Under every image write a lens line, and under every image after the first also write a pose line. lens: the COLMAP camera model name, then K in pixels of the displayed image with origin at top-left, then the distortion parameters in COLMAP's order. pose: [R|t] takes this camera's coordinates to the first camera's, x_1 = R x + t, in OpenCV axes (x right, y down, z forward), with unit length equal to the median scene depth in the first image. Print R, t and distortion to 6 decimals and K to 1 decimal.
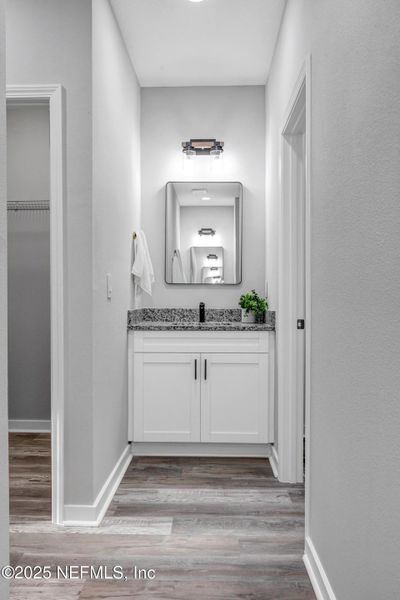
lens RADIAL K [[492.1, 0, 200.0], [0, 492.1, 300.0], [0, 0, 1]] dist [0.000384, 0.005185]
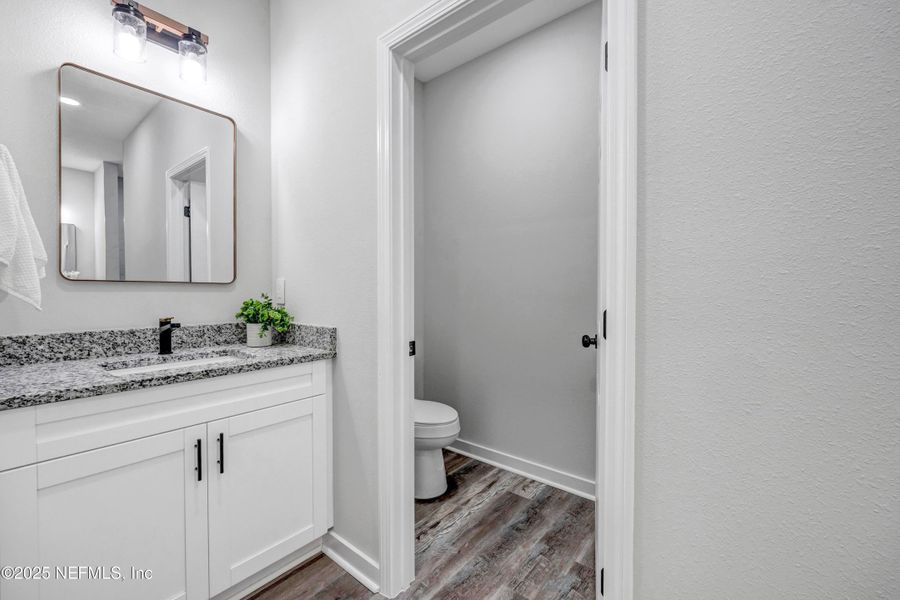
lens RADIAL K [[371.7, 0, 451.4], [0, 371.7, 297.6], [0, 0, 1]] dist [-0.000368, -0.000143]
pose [[0.603344, -0.014377, 0.797352, -0.132072], [0.000779, 0.999848, 0.017439, -0.022957], [-0.797481, -0.009901, 0.603263, 0.513524]]
